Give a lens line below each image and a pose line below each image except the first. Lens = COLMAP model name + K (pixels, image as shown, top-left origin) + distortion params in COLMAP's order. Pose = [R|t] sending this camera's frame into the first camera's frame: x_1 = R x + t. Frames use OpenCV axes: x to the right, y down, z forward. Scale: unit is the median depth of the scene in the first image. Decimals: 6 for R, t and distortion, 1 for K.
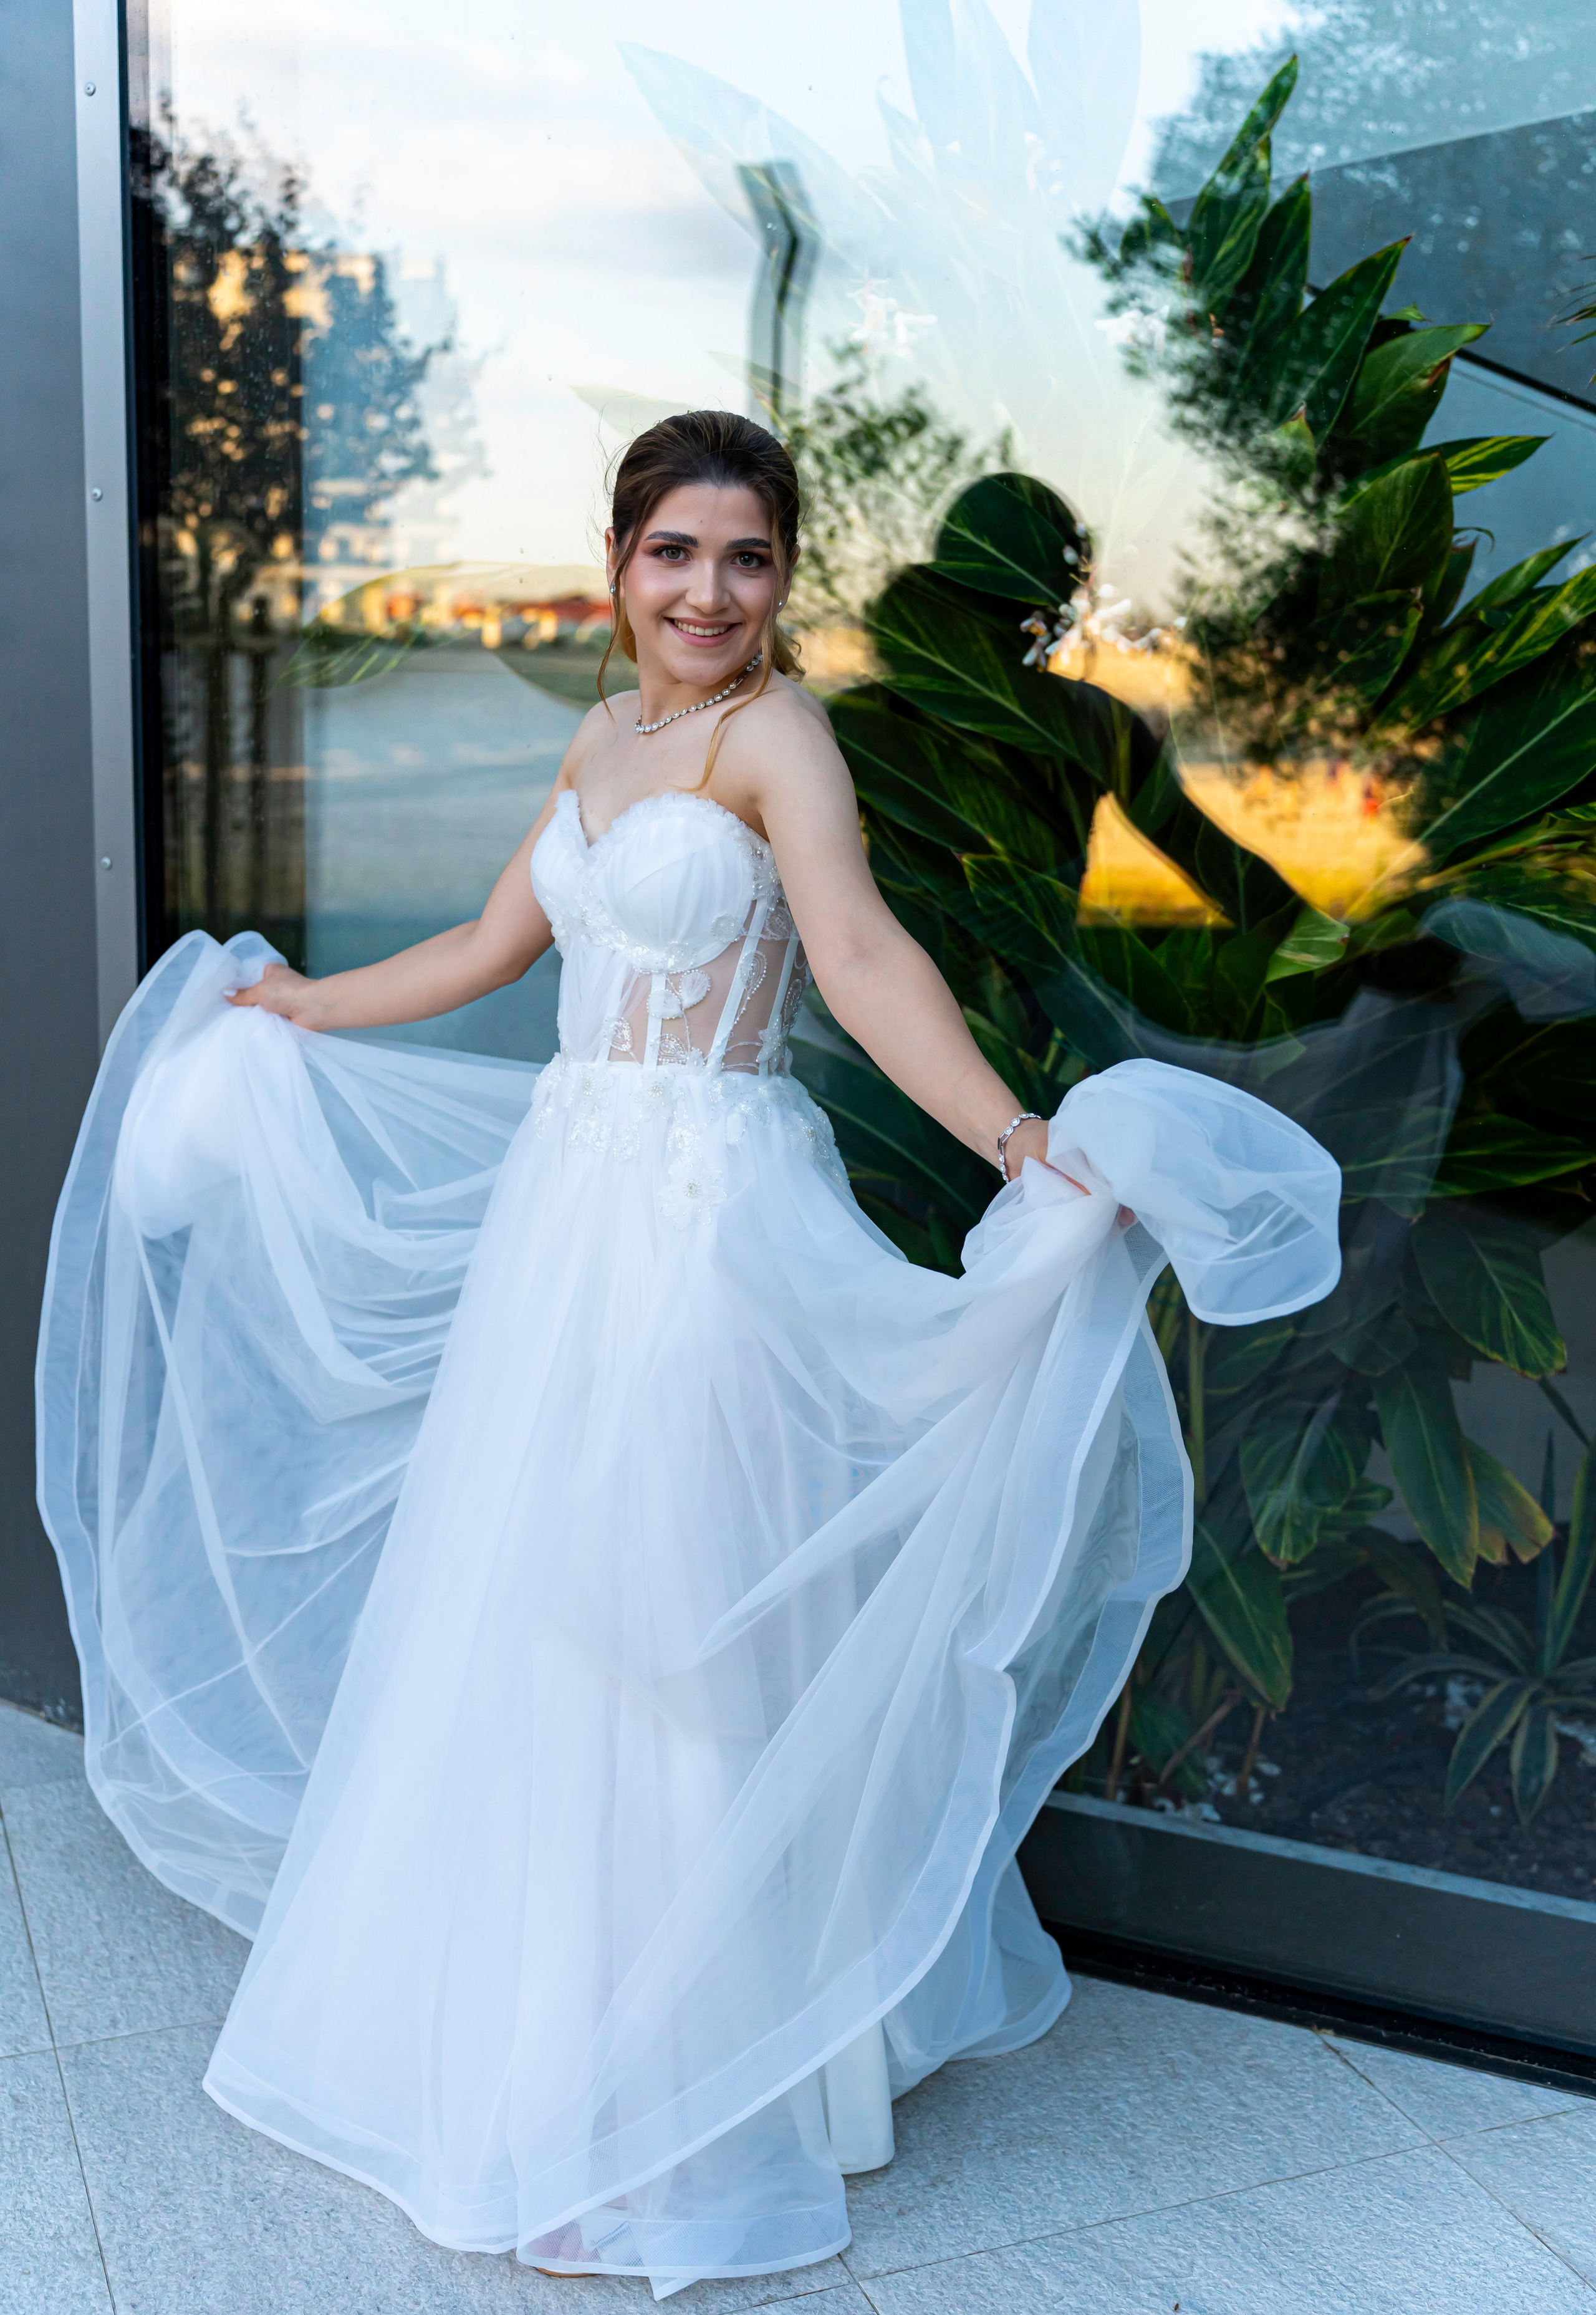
lens RADIAL K [[2520.3, 0, 805.0], [0, 2520.3, 1132.2], [0, 0, 1]] dist [0.001243, -0.009289]
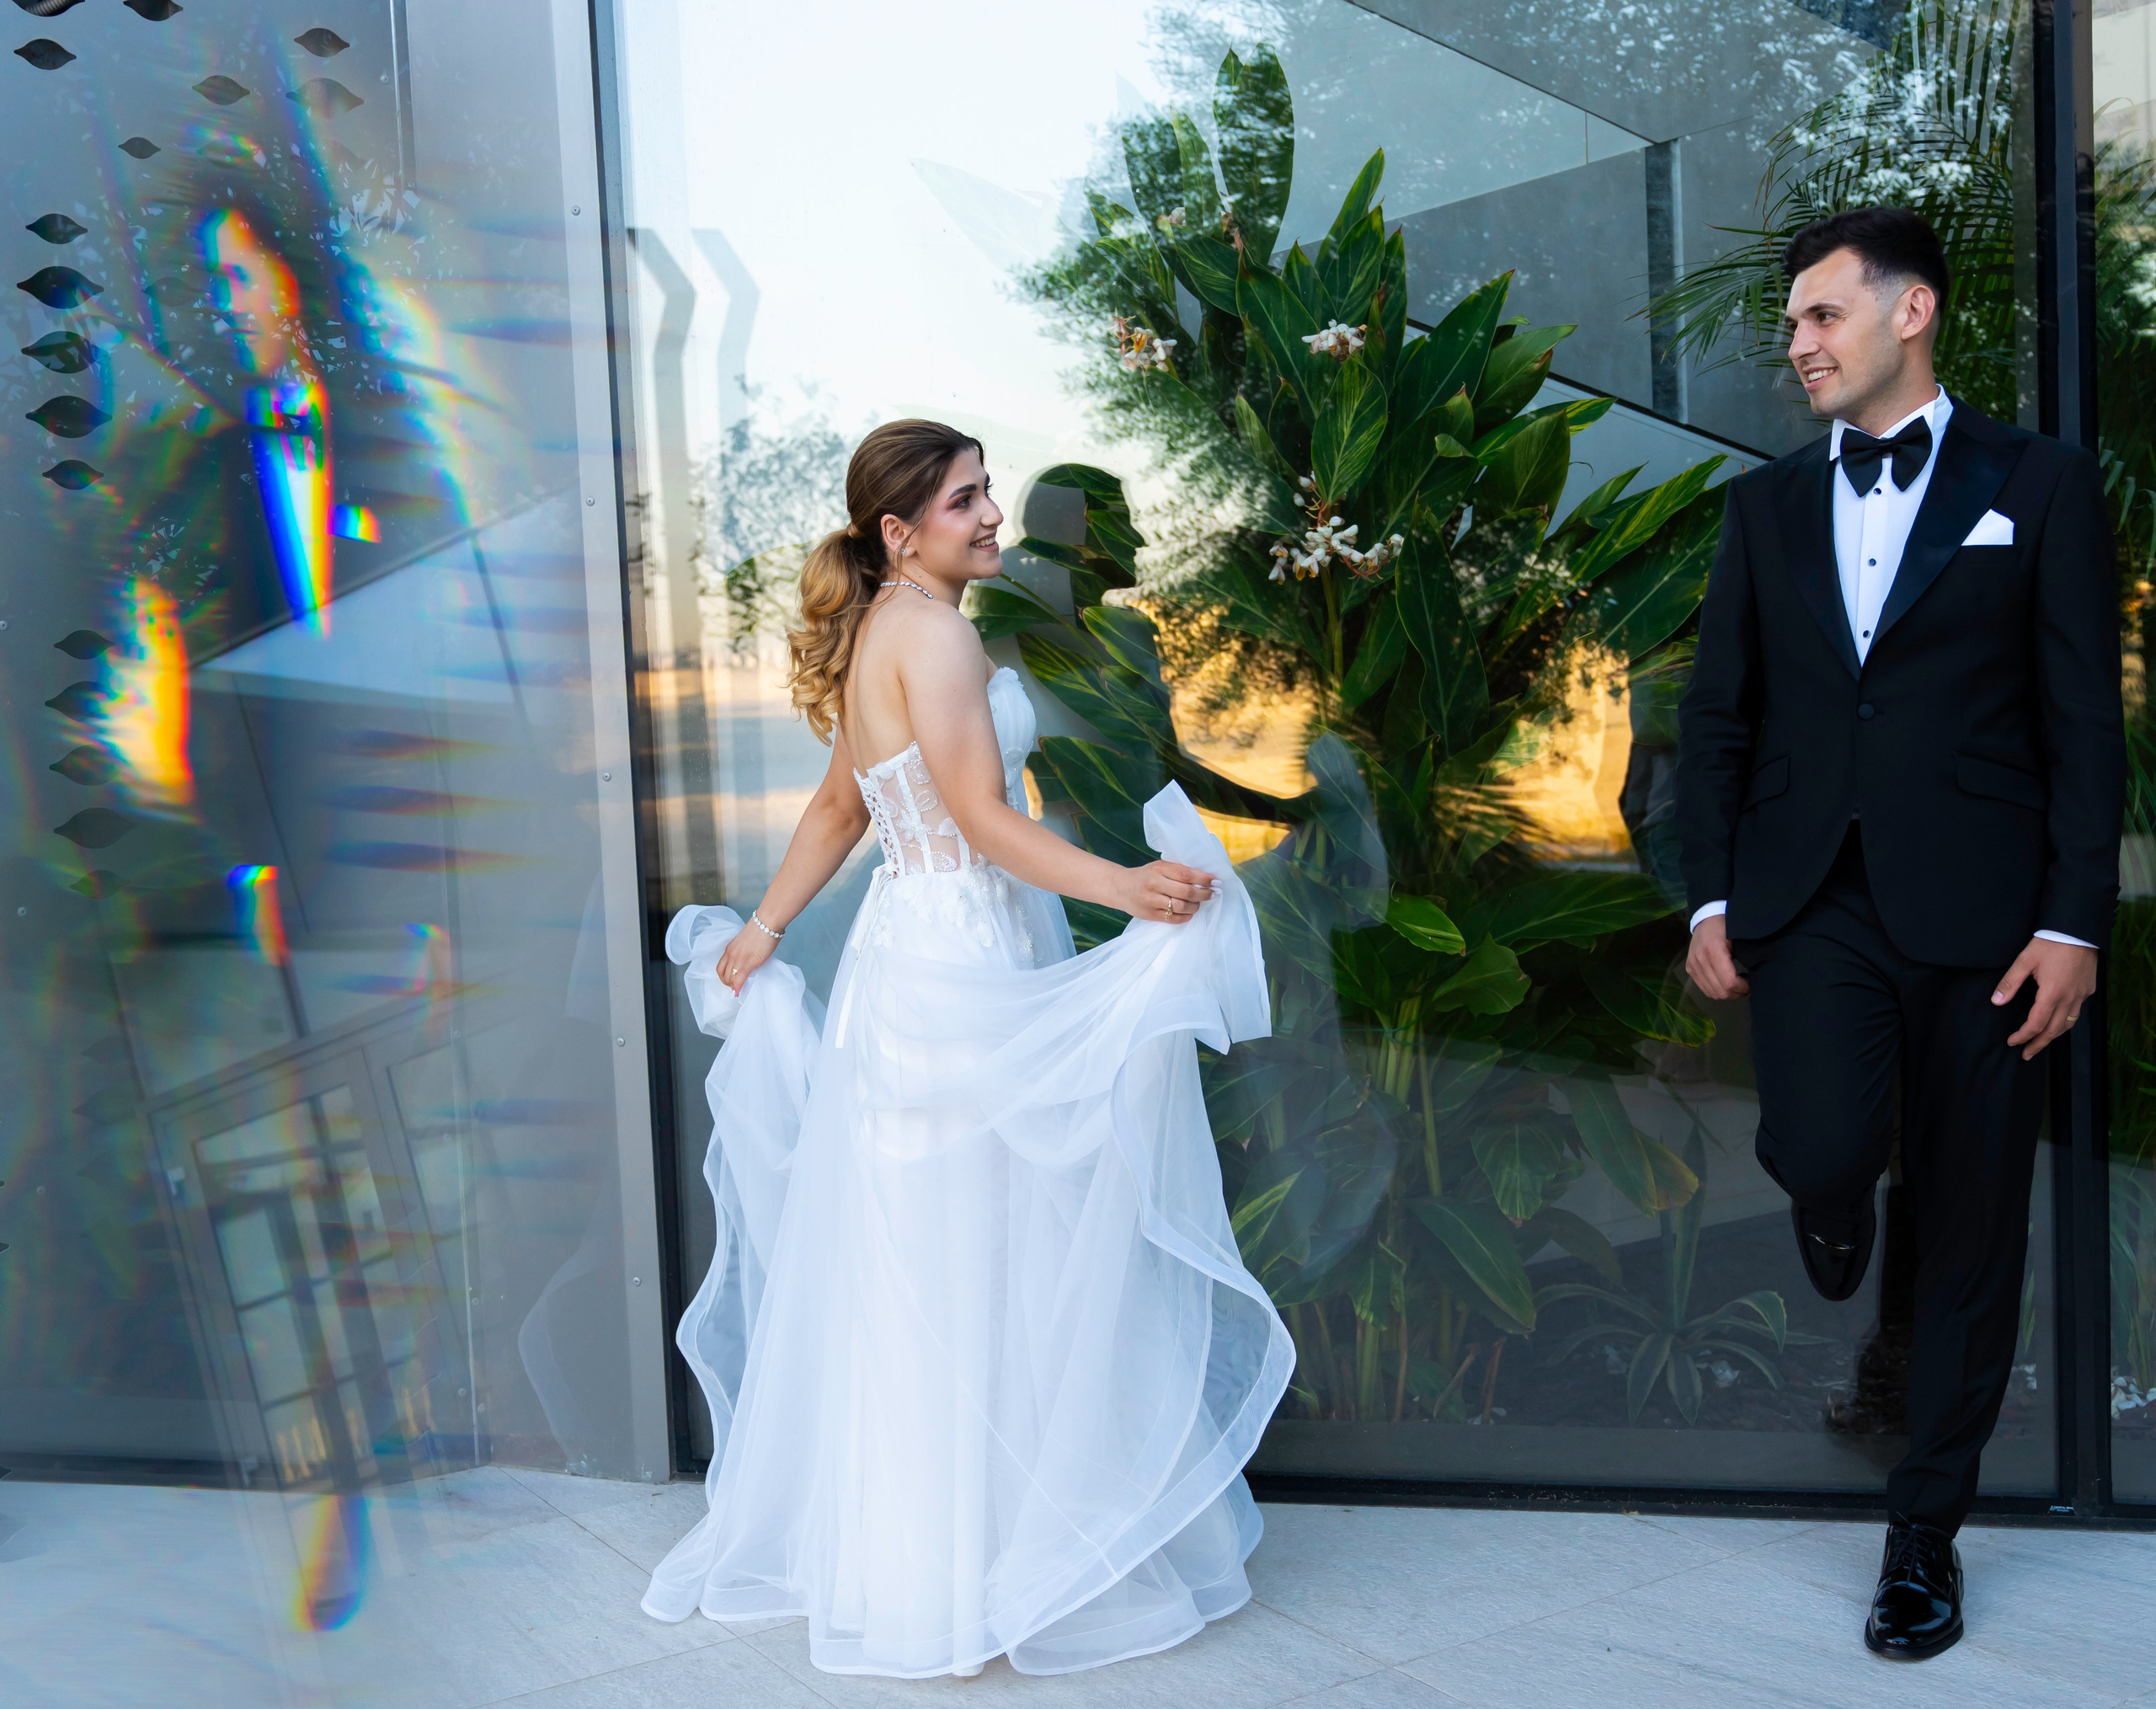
lens RADIAL K [[2512.1, 0, 1077.0], [0, 2512.1, 844.0], [0, 0, 1]] dist [0.001702, -0.032825]
pose [[0.981148, -0.086280, 0.172931, -0.266674], [0.106245, 0.988267, -0.109725, 0.097558], [-0.161435, 0.126030, 0.978803, -0.313003]]
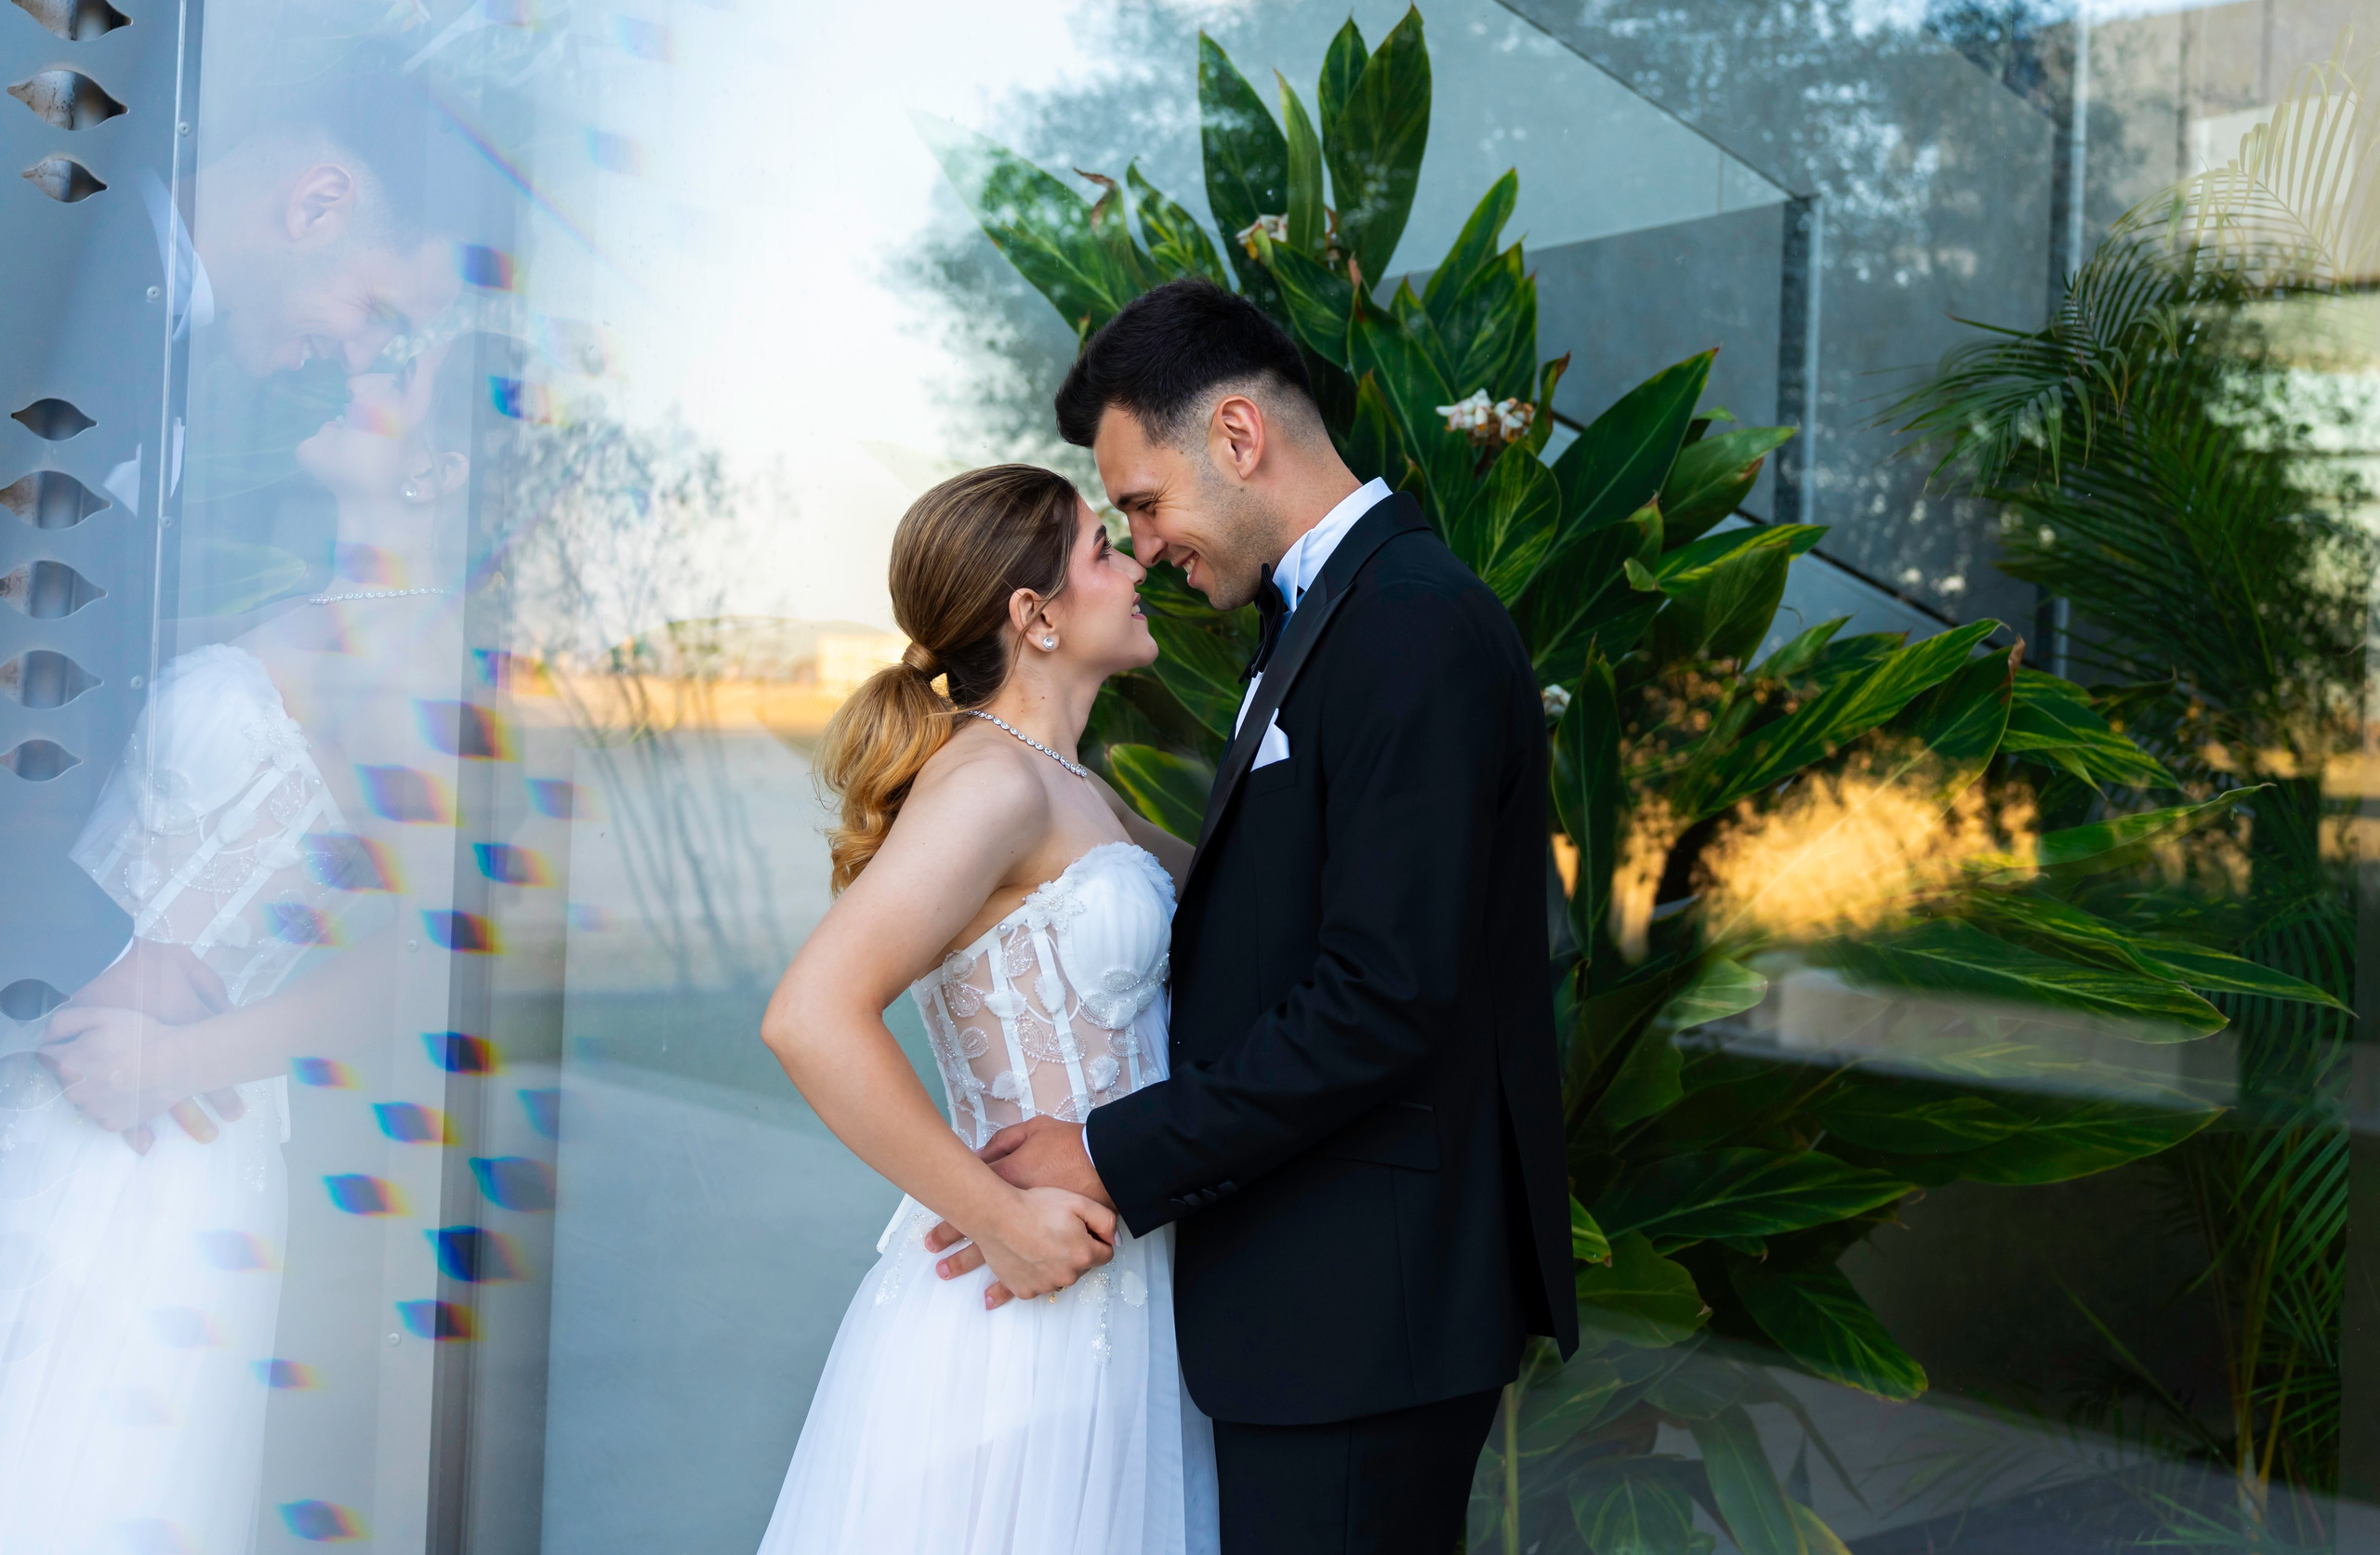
lens RADIAL K [[2882.8, 0, 1352.2], [0, 2882.8, 673.8], [0, 0, 1]] dist [-0.011637, -0.008886]
pose [[0.936760, 0.009211, 0.349852, -0.325367], [0.057076, 0.982249, -0.178686, 0.001217], [-0.345288, 0.187354, 0.919606, -0.072643]]
